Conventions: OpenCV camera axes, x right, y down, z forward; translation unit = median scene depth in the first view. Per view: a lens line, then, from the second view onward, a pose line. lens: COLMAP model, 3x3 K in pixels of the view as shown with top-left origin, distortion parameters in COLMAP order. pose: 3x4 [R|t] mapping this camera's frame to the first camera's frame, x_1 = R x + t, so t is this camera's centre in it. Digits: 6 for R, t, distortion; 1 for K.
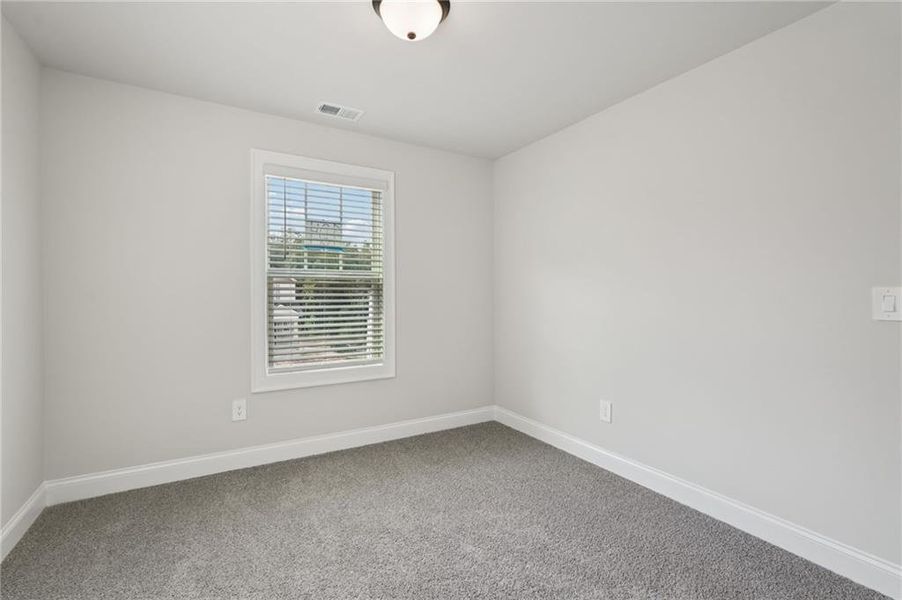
lens RADIAL K [[387.6, 0, 449.2], [0, 387.6, 286.3], [0, 0, 1]] dist [-0.003522, -0.000070]
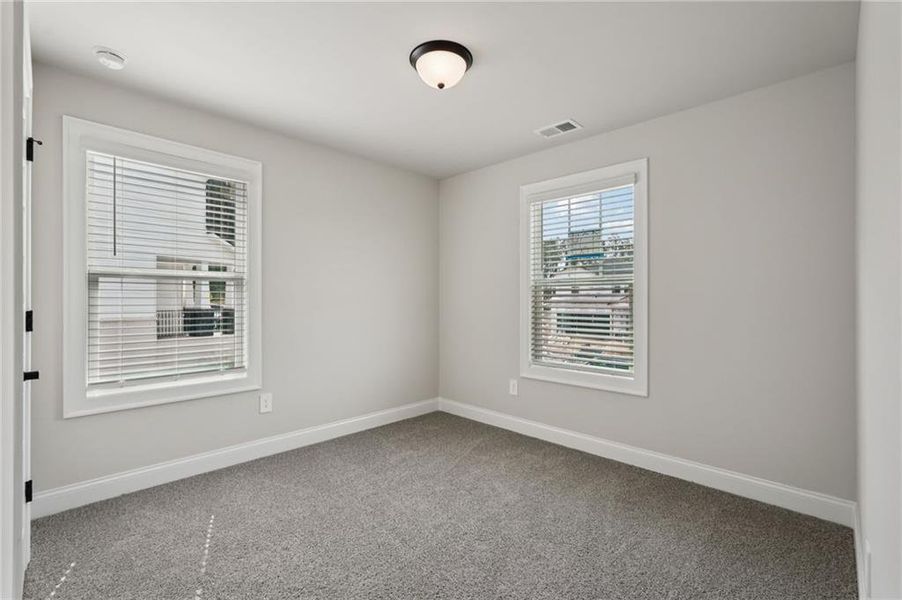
lens RADIAL K [[403.7, 0, 451.0], [0, 403.7, 300.0], [0, 0, 1]] dist [-0.001801, -0.000200]
pose [[0.280815, -0.001656, -0.959760, 0.687217], [0.015657, 0.999873, 0.002855, 0.011409], [0.959634, -0.015829, 0.280805, 0.385926]]
